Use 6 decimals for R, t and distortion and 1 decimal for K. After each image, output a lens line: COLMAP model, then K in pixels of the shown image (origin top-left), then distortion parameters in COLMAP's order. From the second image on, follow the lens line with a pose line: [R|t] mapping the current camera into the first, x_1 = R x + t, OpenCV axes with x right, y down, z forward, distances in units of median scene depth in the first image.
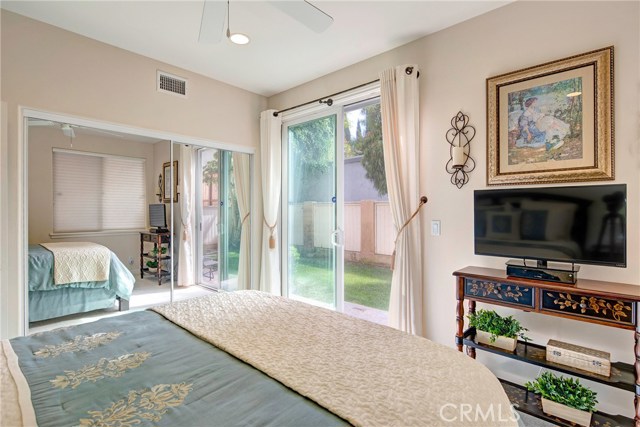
lens RADIAL K [[316.3, 0, 321.8], [0, 316.3, 212.0], [0, 0, 1]] dist [0.000514, -0.002724]
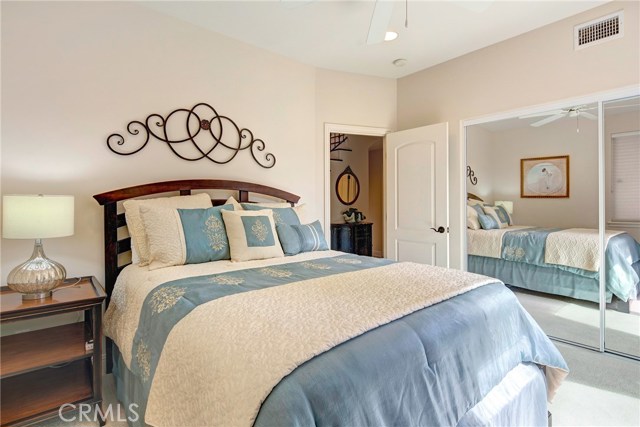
lens RADIAL K [[316.3, 0, 321.8], [0, 316.3, 207.2], [0, 0, 1]] dist [0.000514, -0.002724]
pose [[-0.129541, 0.006485, -0.991553, 0.336804], [-0.008527, 0.999934, 0.007654, 0.032671], [0.991537, 0.009446, -0.129477, 0.350375]]
